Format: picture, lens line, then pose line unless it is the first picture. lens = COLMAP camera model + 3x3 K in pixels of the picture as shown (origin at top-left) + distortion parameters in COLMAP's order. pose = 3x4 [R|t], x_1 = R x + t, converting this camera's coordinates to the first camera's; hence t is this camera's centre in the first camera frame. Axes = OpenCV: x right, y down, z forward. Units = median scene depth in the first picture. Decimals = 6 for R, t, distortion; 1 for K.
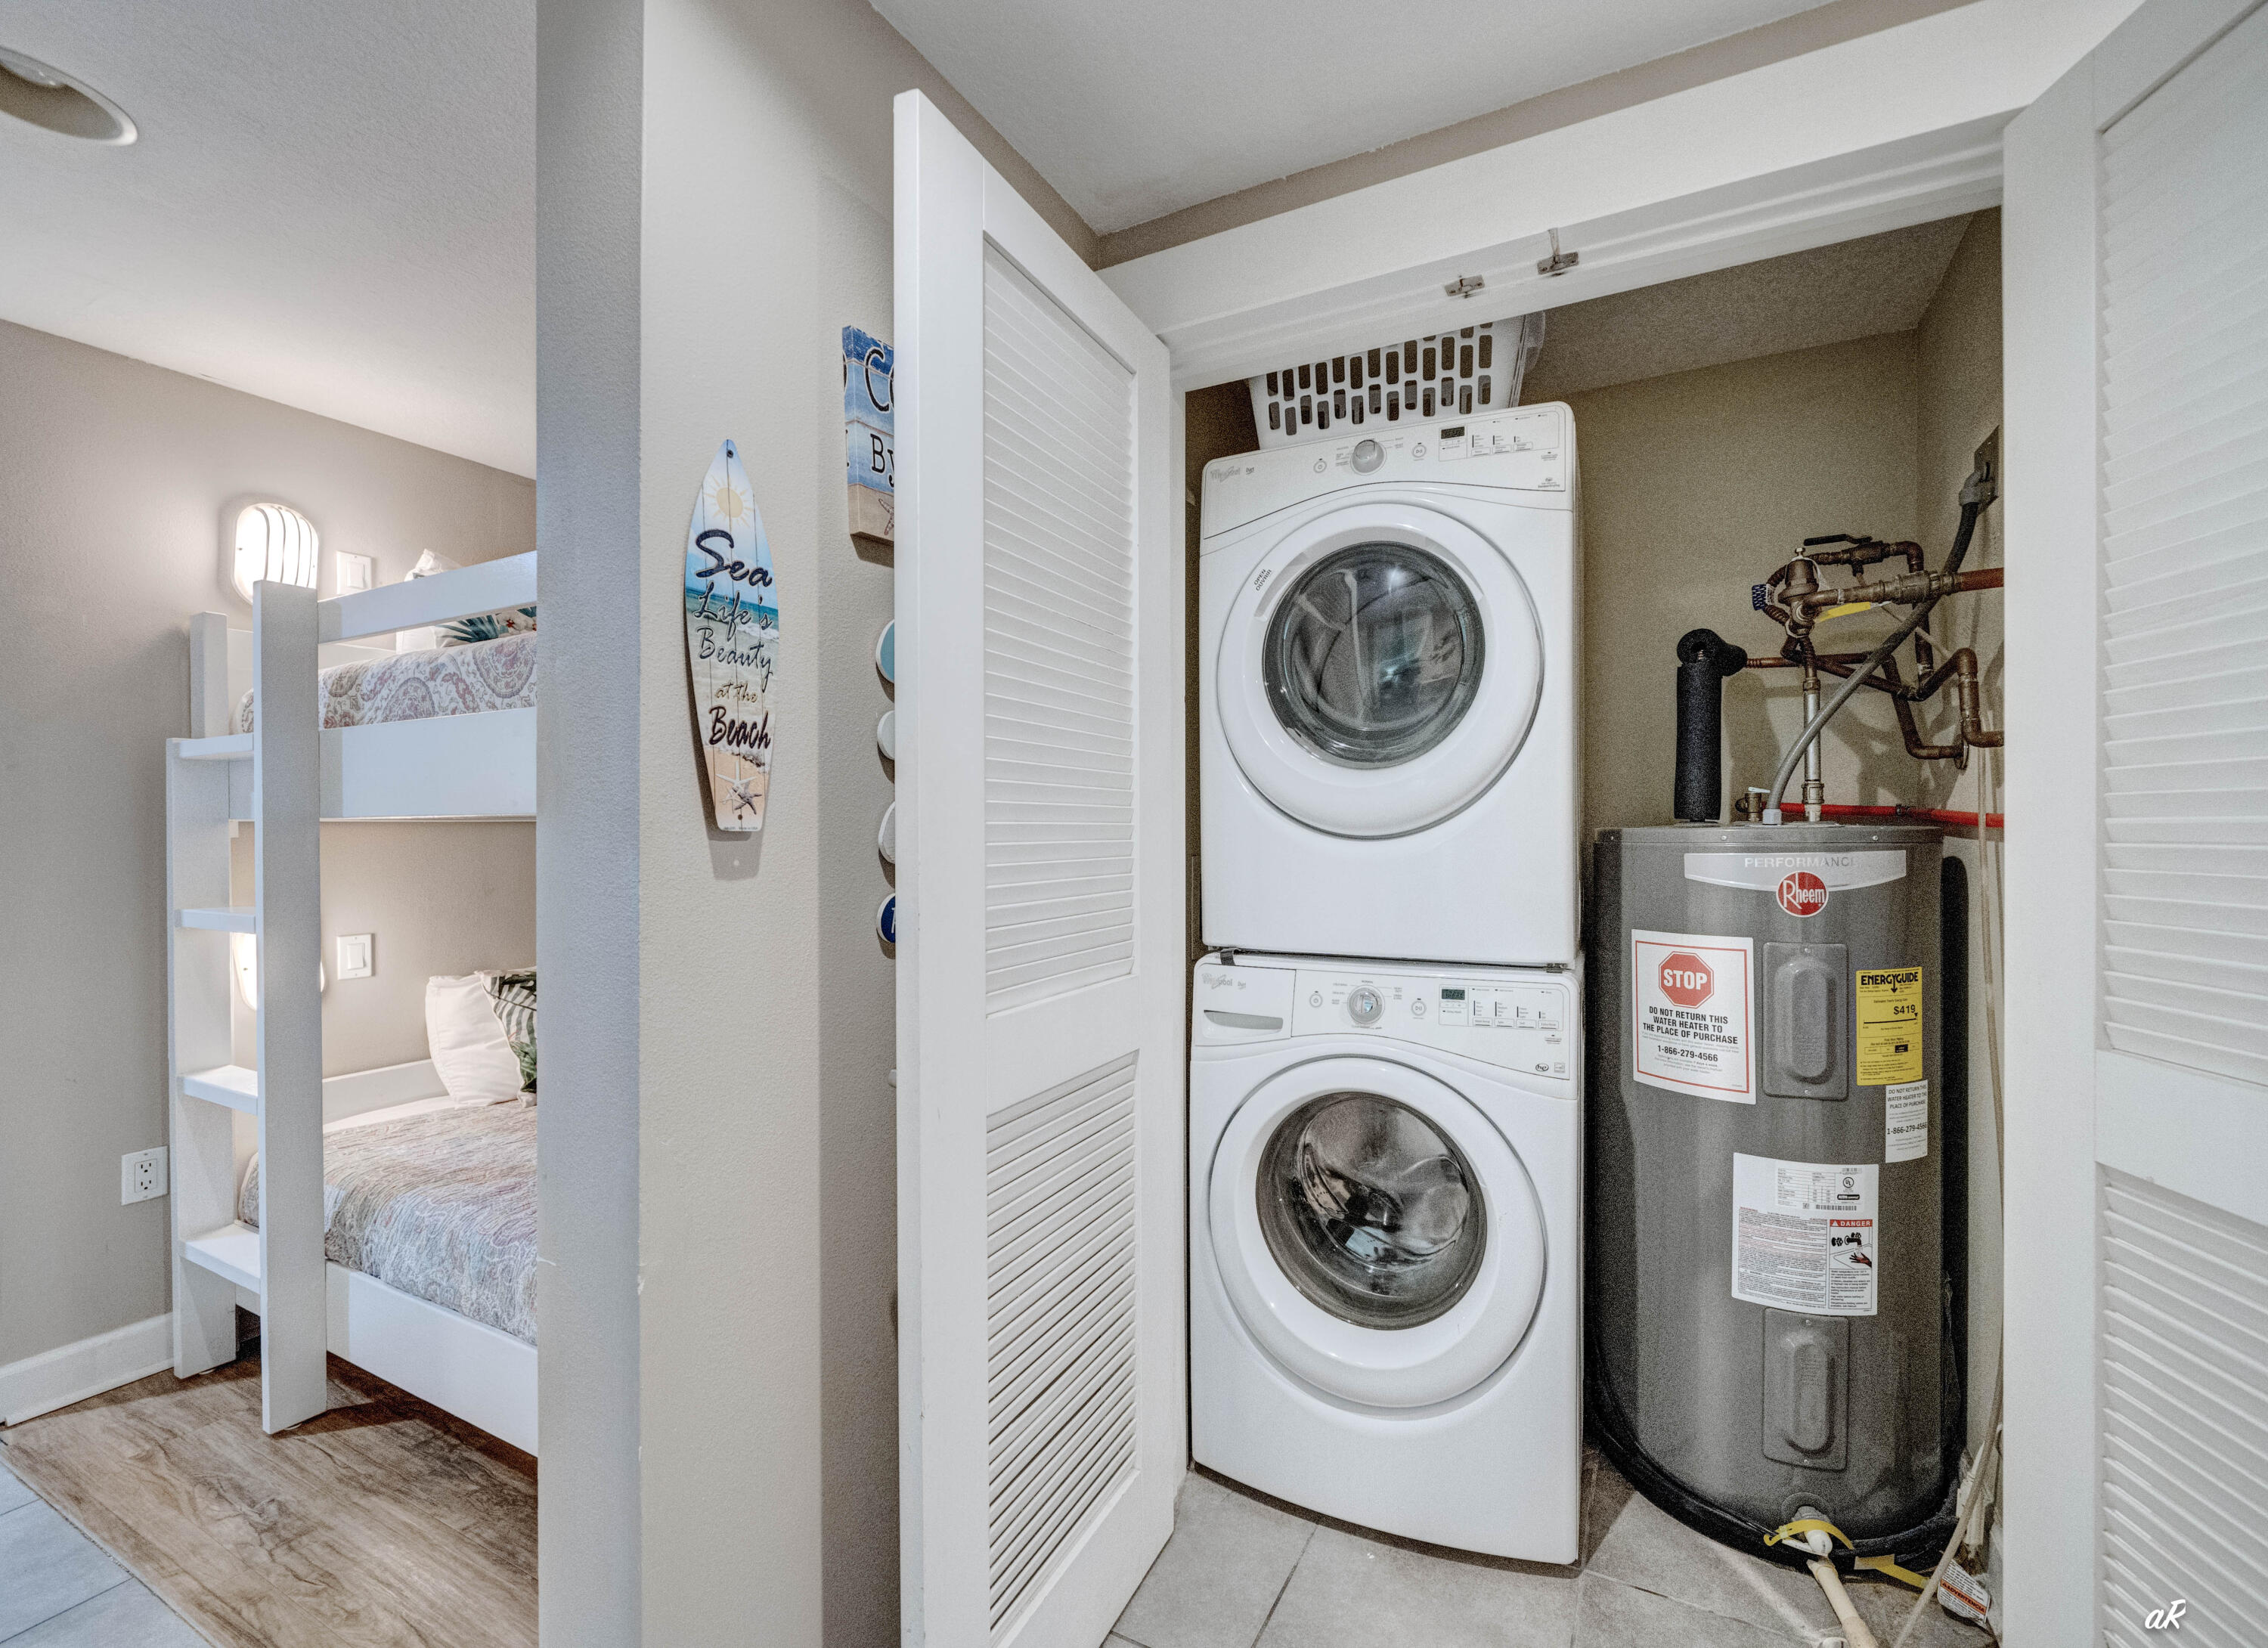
lens RADIAL K [[893.6, 0, 1205.5], [0, 893.6, 834.2], [0, 0, 1]] dist [-0.002080, -0.000195]
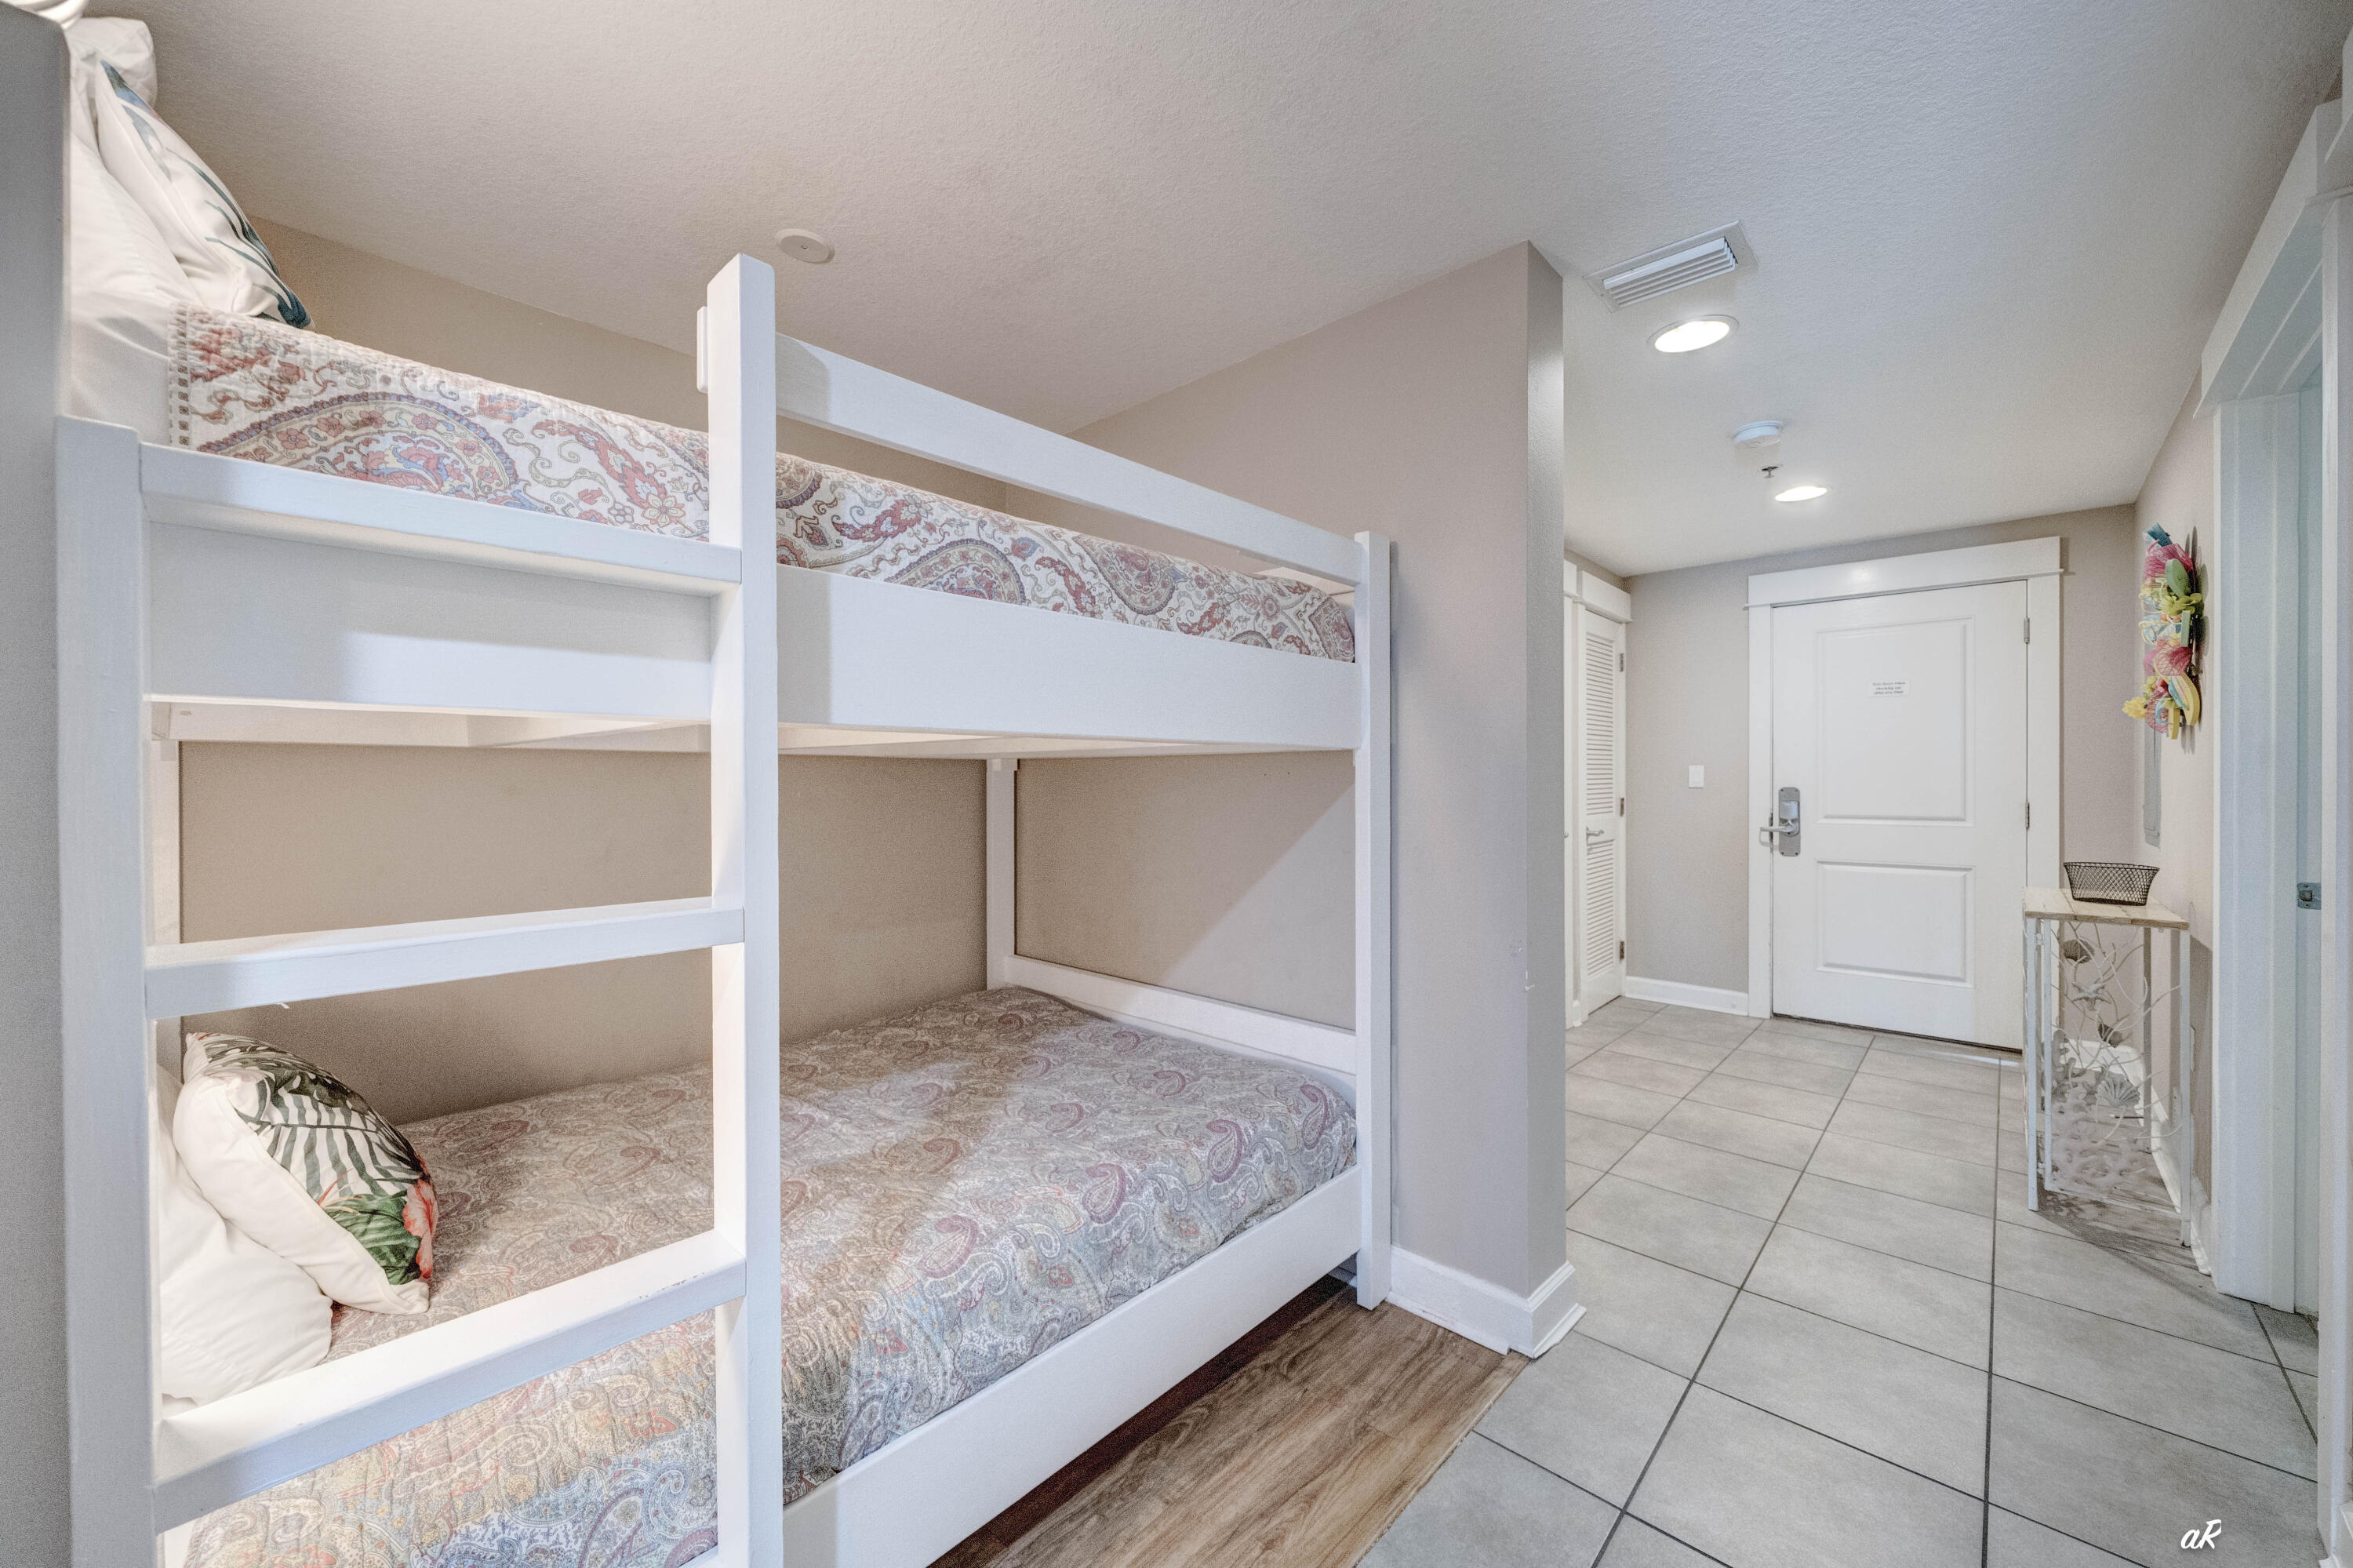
lens RADIAL K [[863.9, 0, 1176.6], [0, 863.9, 774.7], [0, 0, 1]] dist [-0.007137, 0.000271]
pose [[0.312620, 0.005682, 0.949861, -1.336186], [0.005034, 0.999958, -0.007638, 0.019381], [-0.949865, 0.007169, 0.312578, 0.556321]]
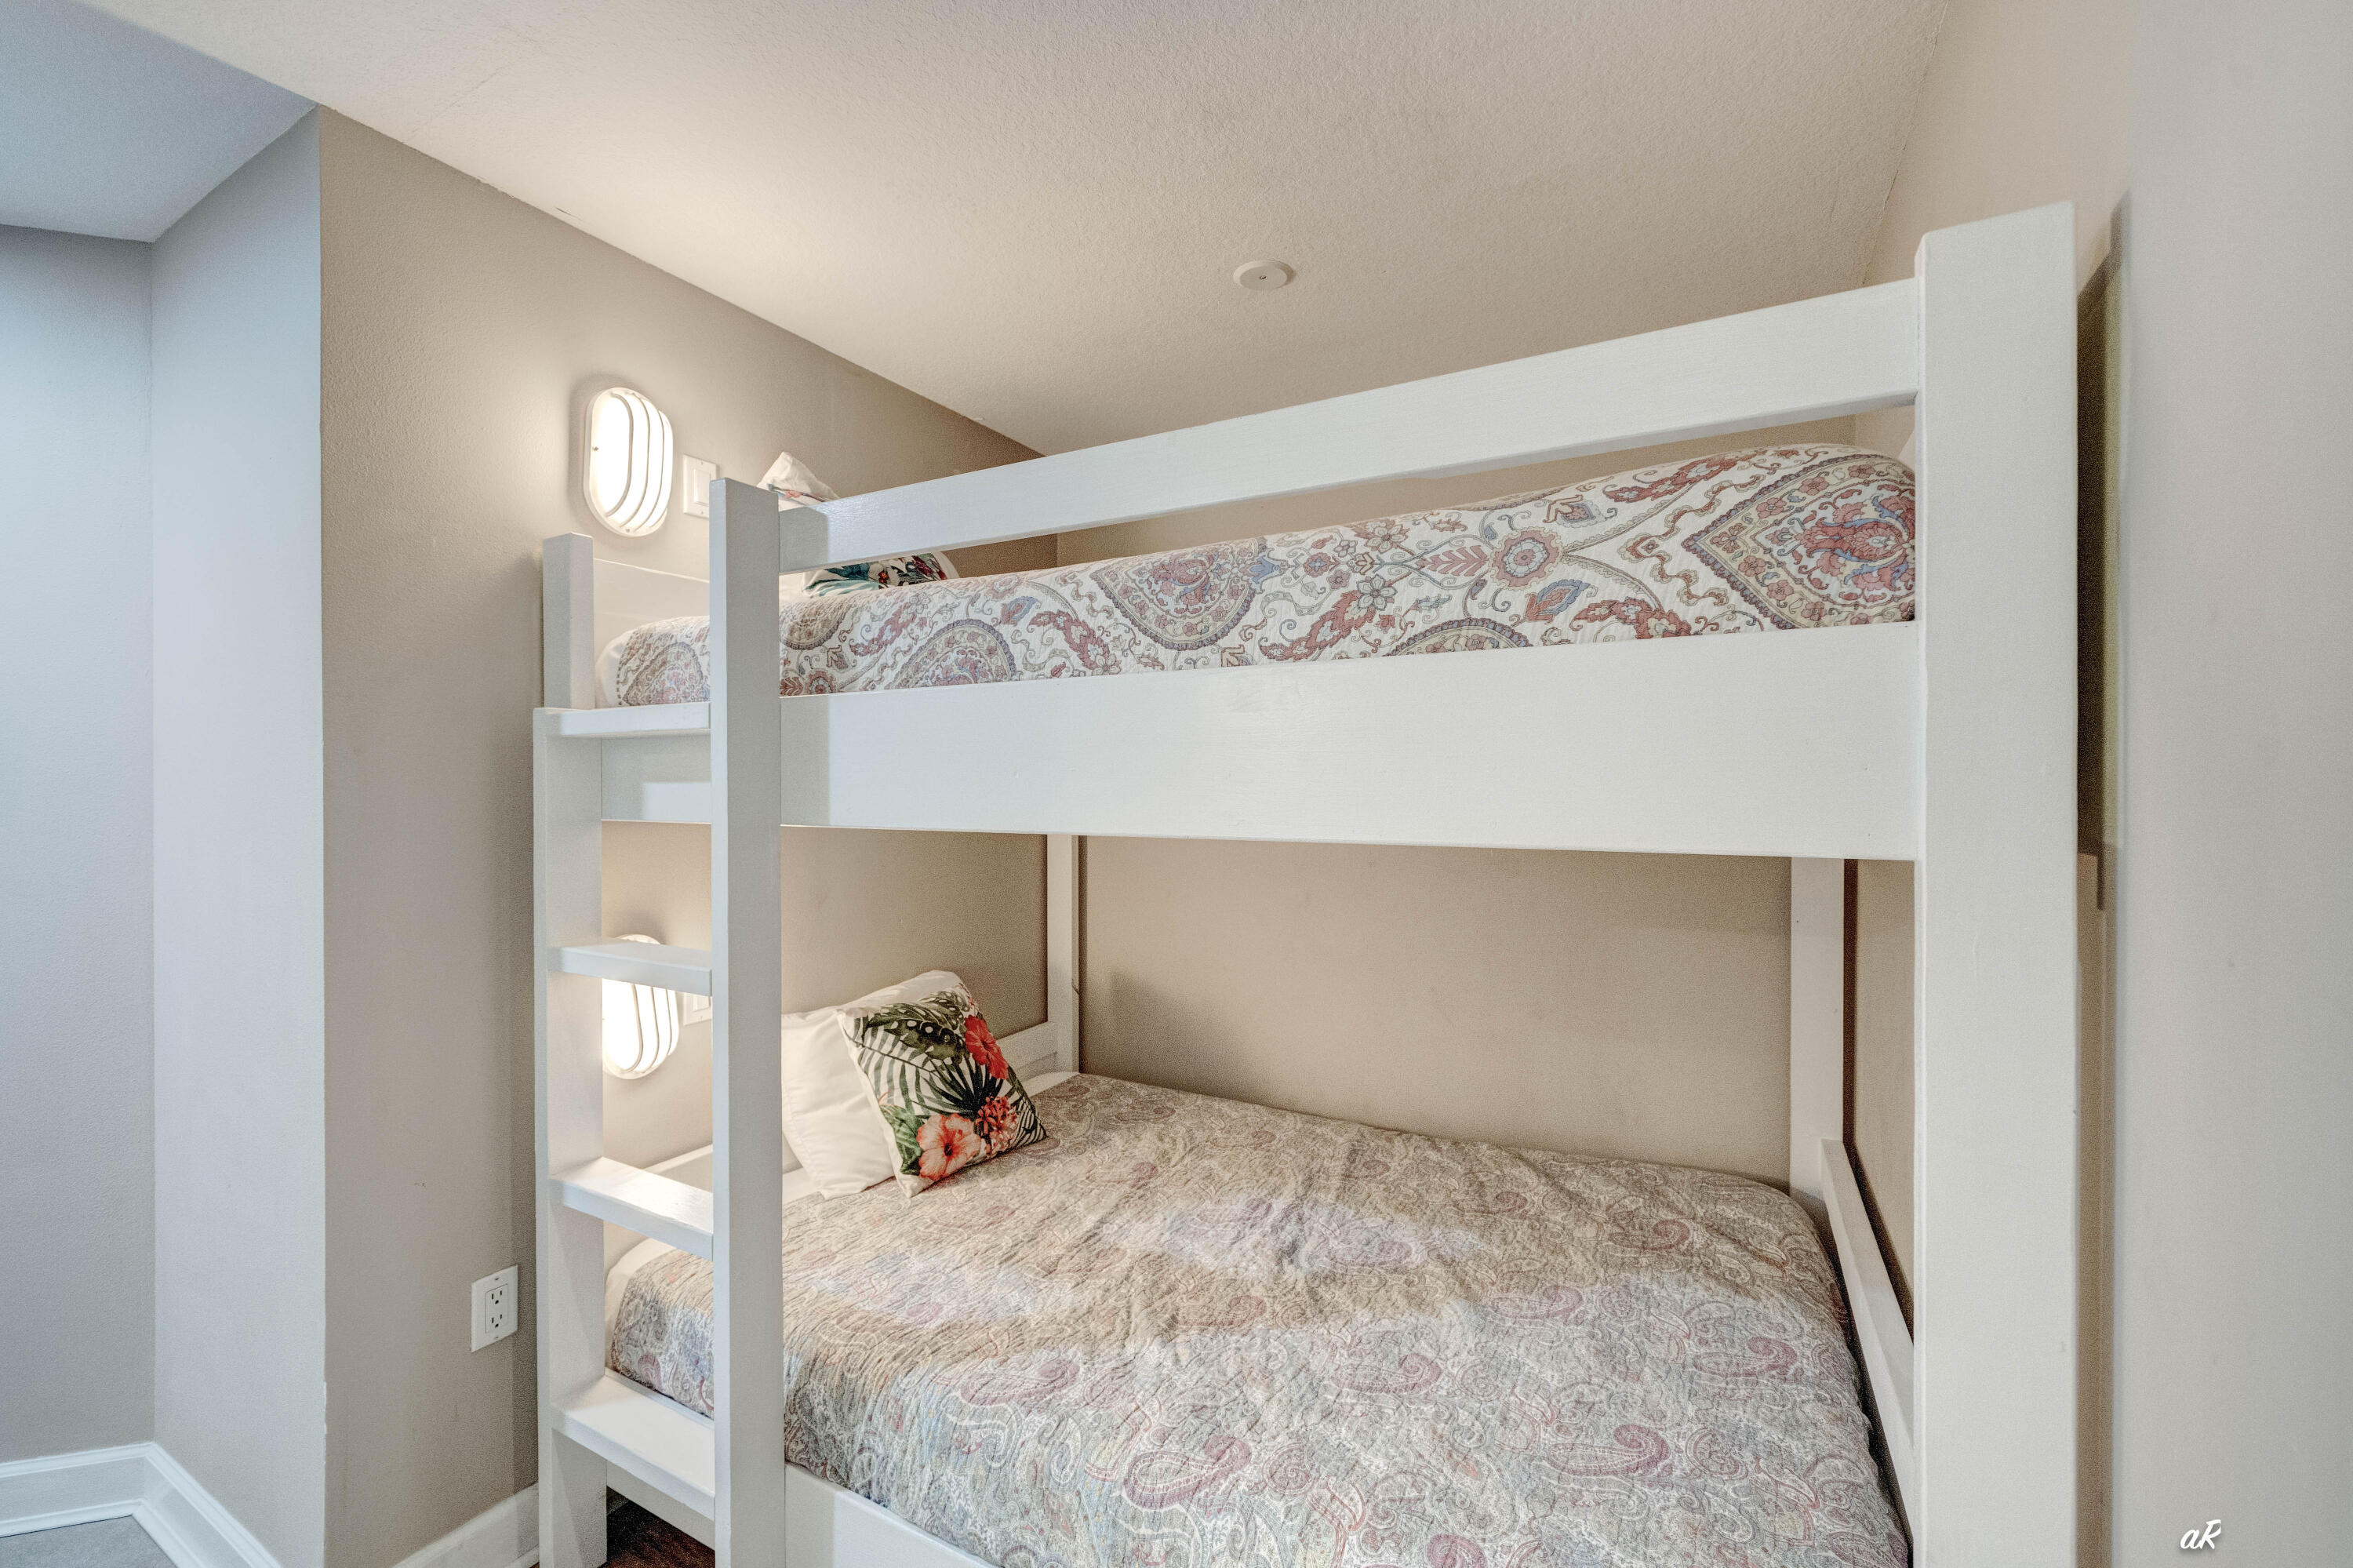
lens RADIAL K [[941.3, 0, 1163.7], [0, 941.3, 790.3], [0, 0, 1]] dist [-0.006052, -0.000168]
pose [[0.998224, 0.004241, -0.059429, -0.620497], [-0.004195, 0.999991, 0.000888, -0.044567], [0.059432, -0.000637, 0.998232, 0.276160]]
